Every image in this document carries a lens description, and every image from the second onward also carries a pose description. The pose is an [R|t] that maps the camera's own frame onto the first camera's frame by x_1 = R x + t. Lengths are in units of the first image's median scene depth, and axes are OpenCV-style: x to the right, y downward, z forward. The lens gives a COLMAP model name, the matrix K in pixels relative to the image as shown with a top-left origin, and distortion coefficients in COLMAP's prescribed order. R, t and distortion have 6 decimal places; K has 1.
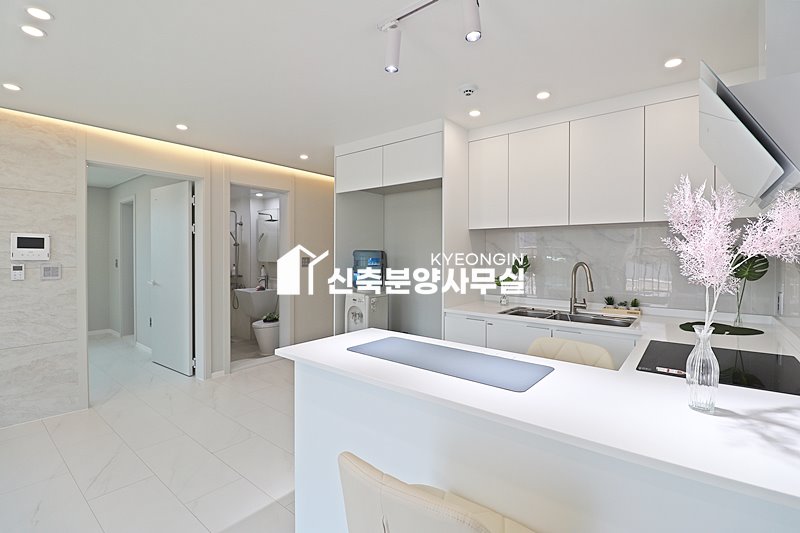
lens RADIAL K [[374.5, 0, 398.5], [0, 374.5, 257.2], [0, 0, 1]] dist [-0.003543, -0.015572]
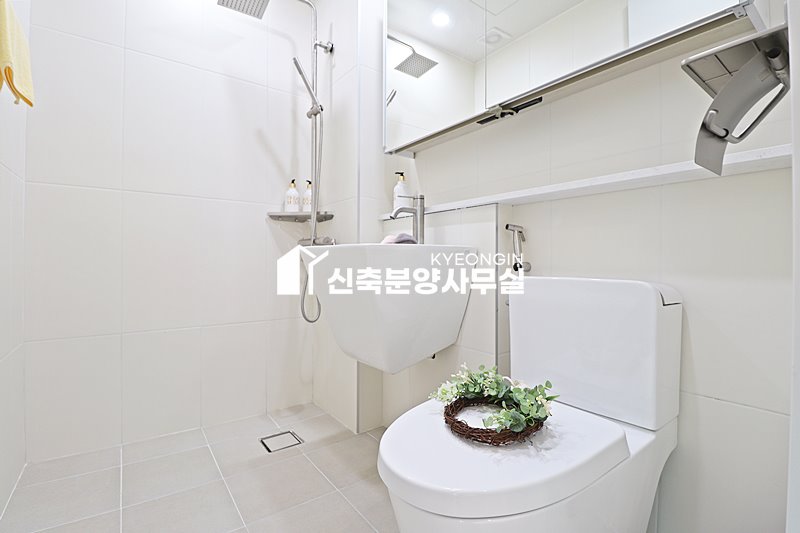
lens RADIAL K [[374.5, 0, 398.5], [0, 374.5, 257.2], [0, 0, 1]] dist [-0.003543, -0.015572]
pose [[0.967899, -0.005816, -0.251271, -0.638295], [0.000182, 0.999748, -0.022437, 0.203989], [0.251338, 0.021671, 0.967657, 1.585098]]
